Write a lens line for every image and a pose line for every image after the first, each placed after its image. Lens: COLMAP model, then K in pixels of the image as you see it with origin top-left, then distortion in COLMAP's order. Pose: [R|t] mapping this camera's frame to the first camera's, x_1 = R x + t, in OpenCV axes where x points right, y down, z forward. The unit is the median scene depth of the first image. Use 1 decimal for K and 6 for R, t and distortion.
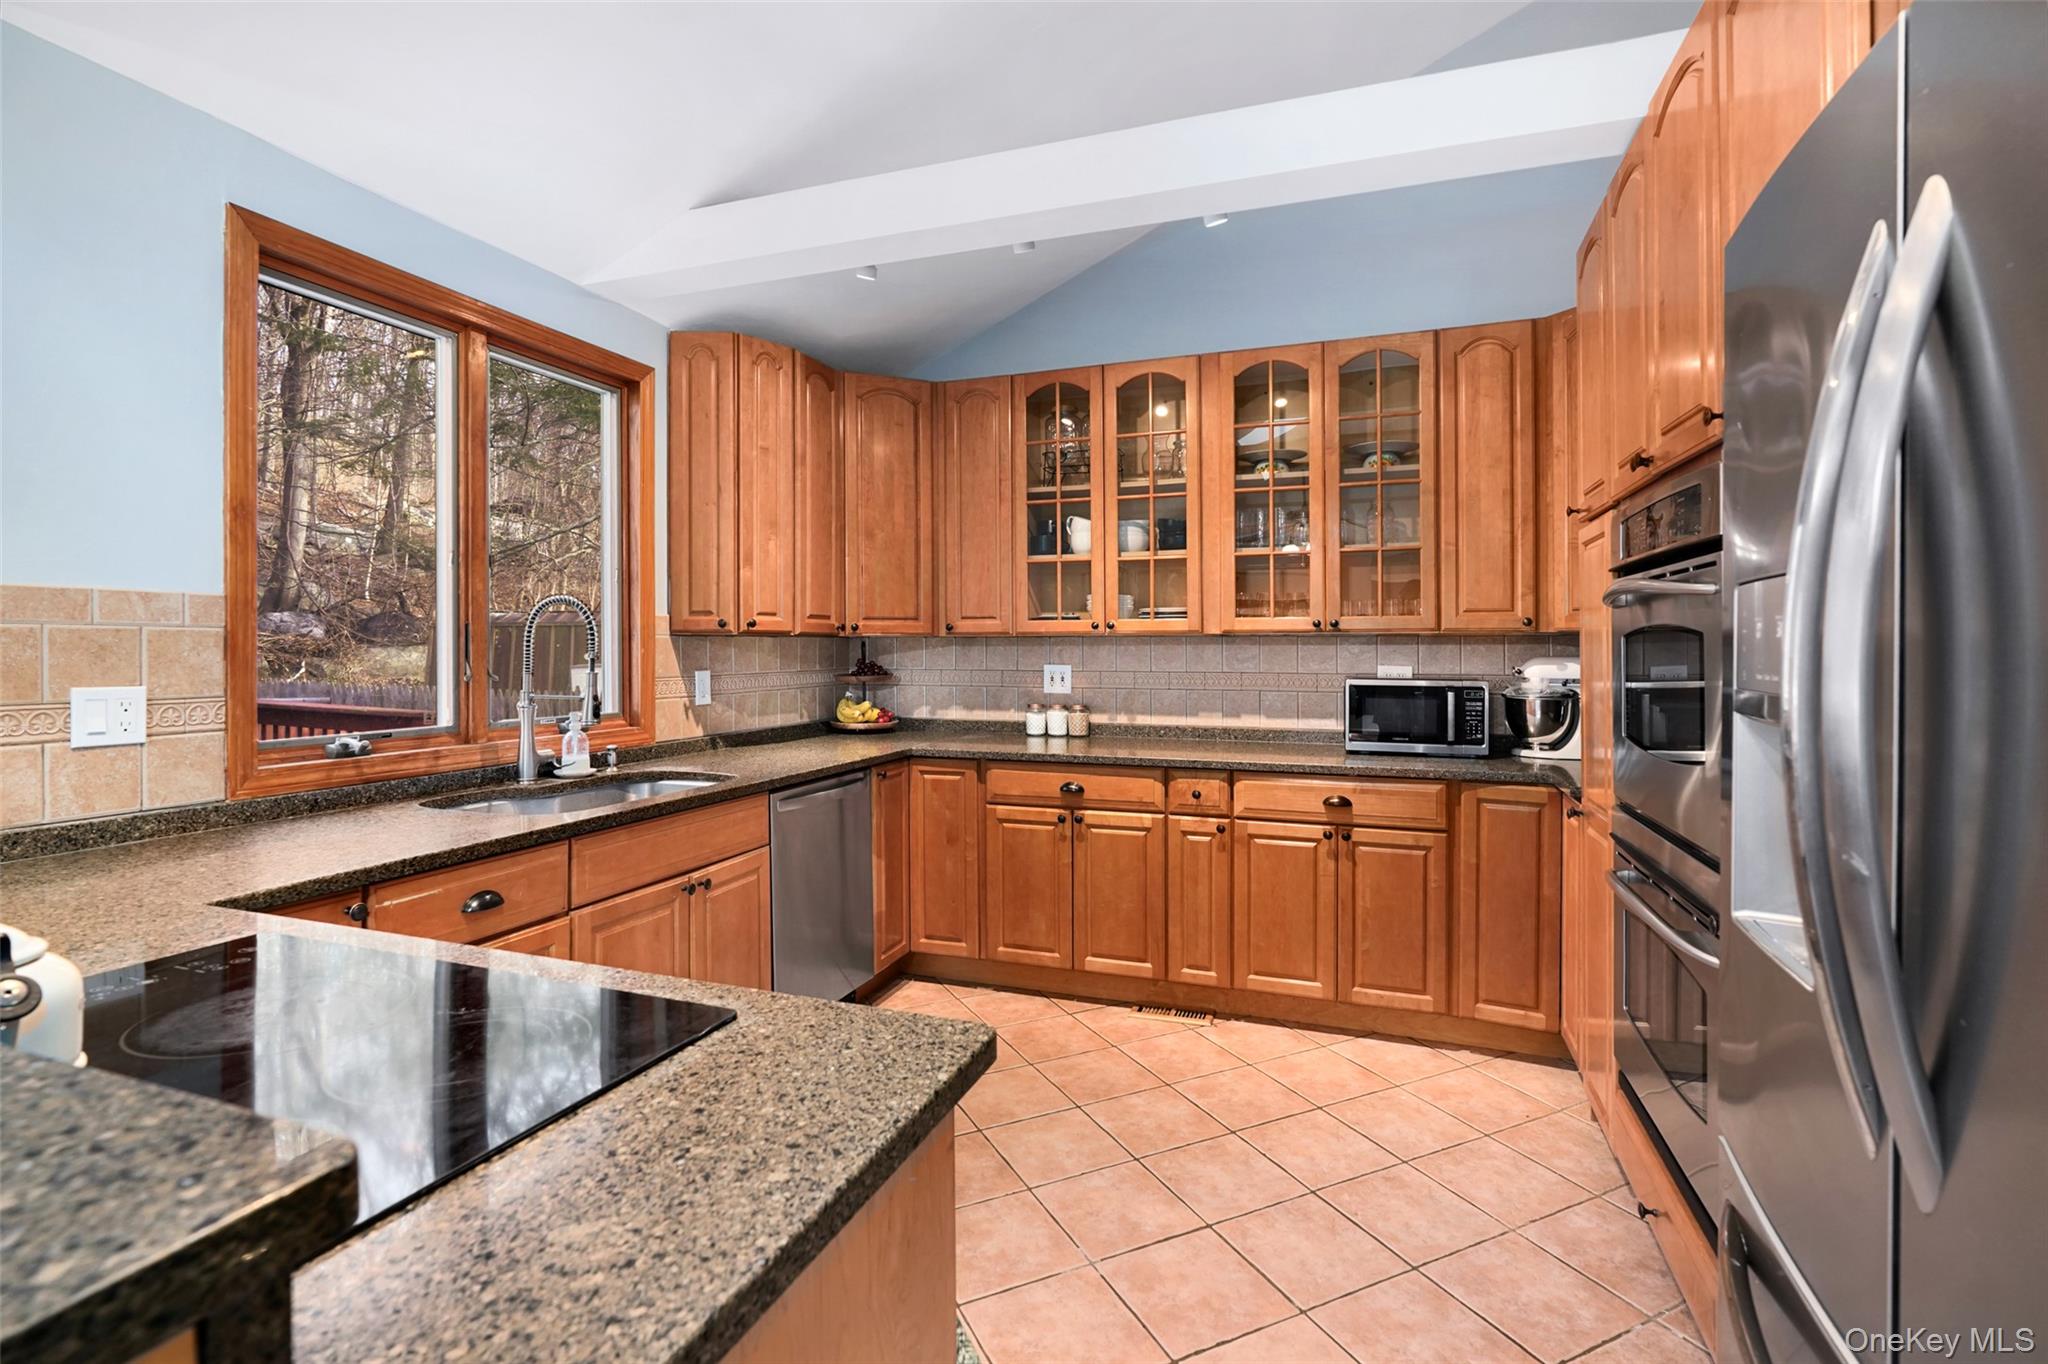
lens RADIAL K [[944.4, 0, 1016.3], [0, 944.4, 661.7], [0, 0, 1]] dist [0.000213, 0.000131]
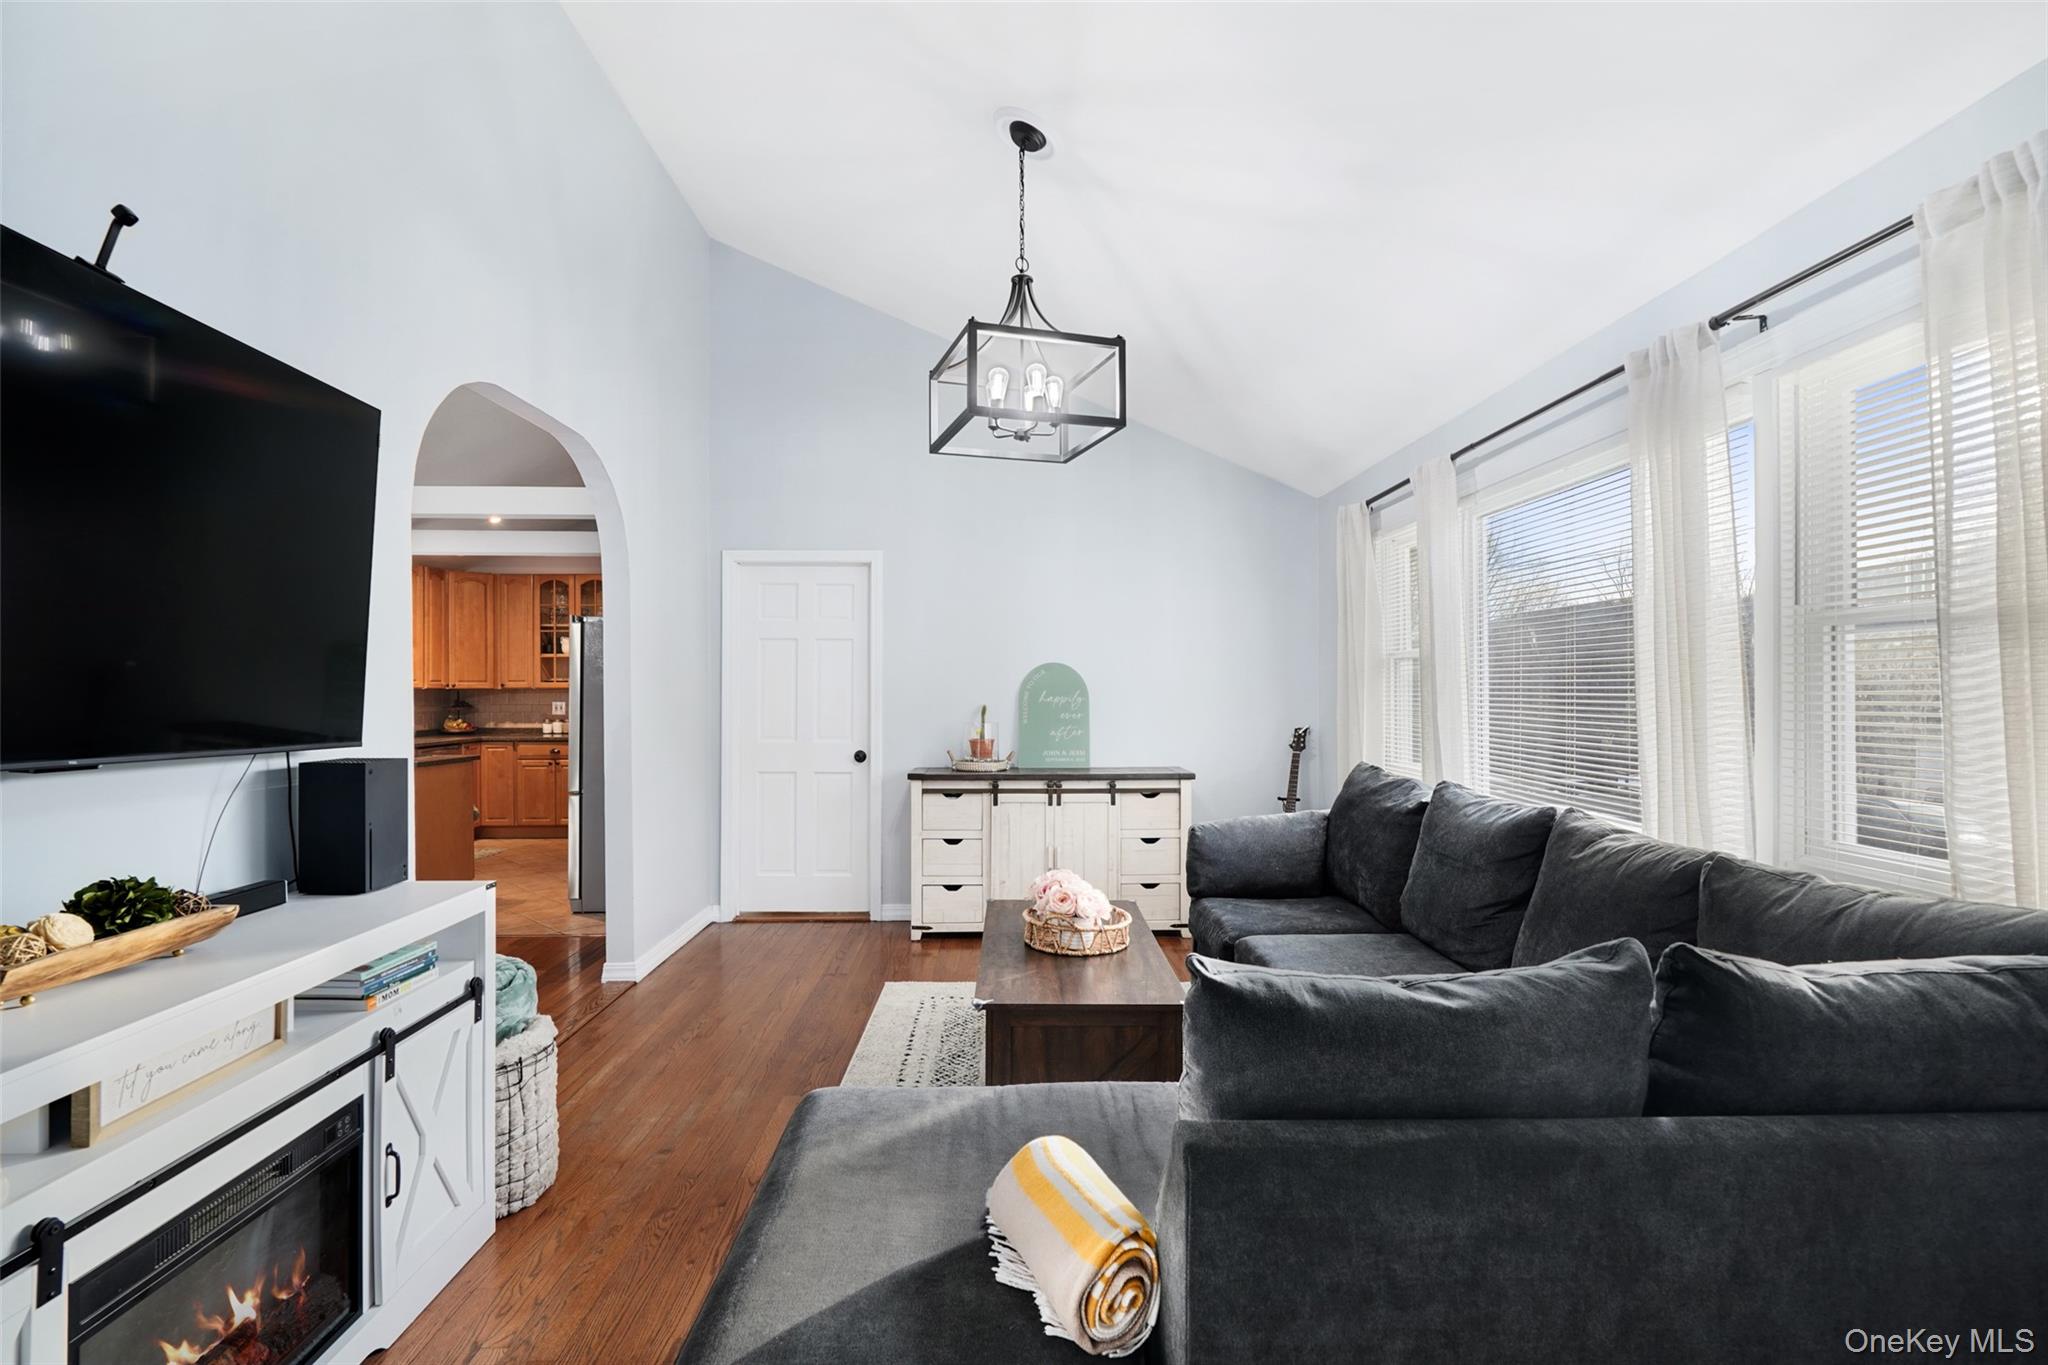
lens RADIAL K [[921.4, 0, 1024.0], [0, 921.4, 682.5], [0, 0, 1]] dist [-0.003483, 0.001451]
pose [[0.926162, -0.000836, 0.377124, 0.283322], [0.009864, 0.999709, -0.022009, 0.019990], [-0.376996, 0.024104, 0.925901, -1.678211]]
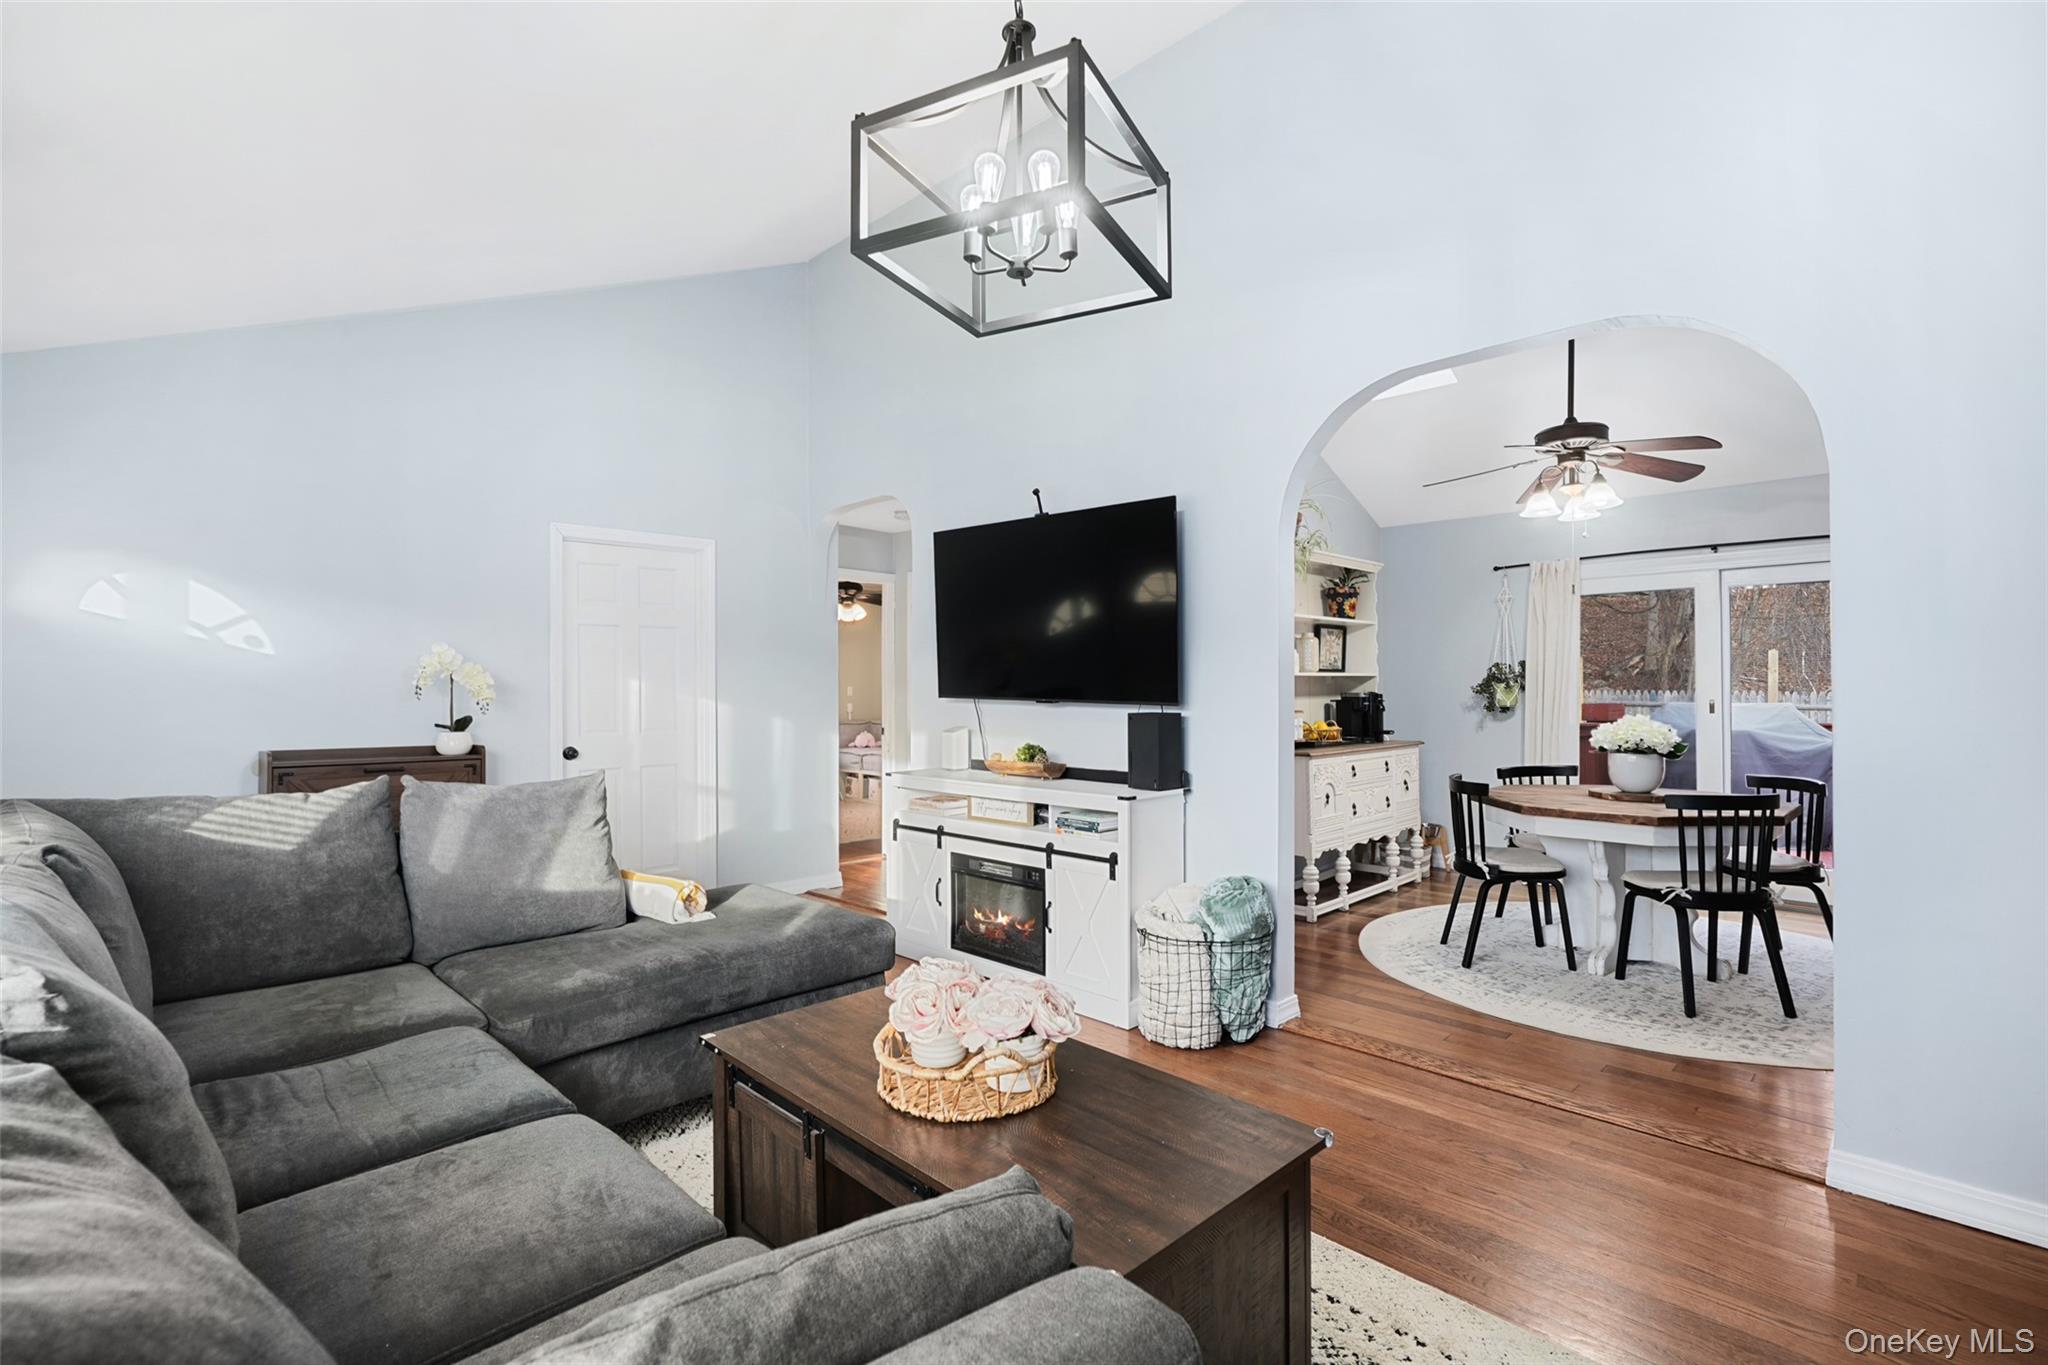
lens RADIAL K [[944.4, 0, 1016.3], [0, 944.4, 662.2], [0, 0, 1]] dist [0.000213, 0.000131]
pose [[-0.409542, -0.022564, -0.912012, 1.149530], [-0.015248, 0.999724, -0.017887, 0.017692], [0.912164, 0.006581, -0.409773, -0.636393]]
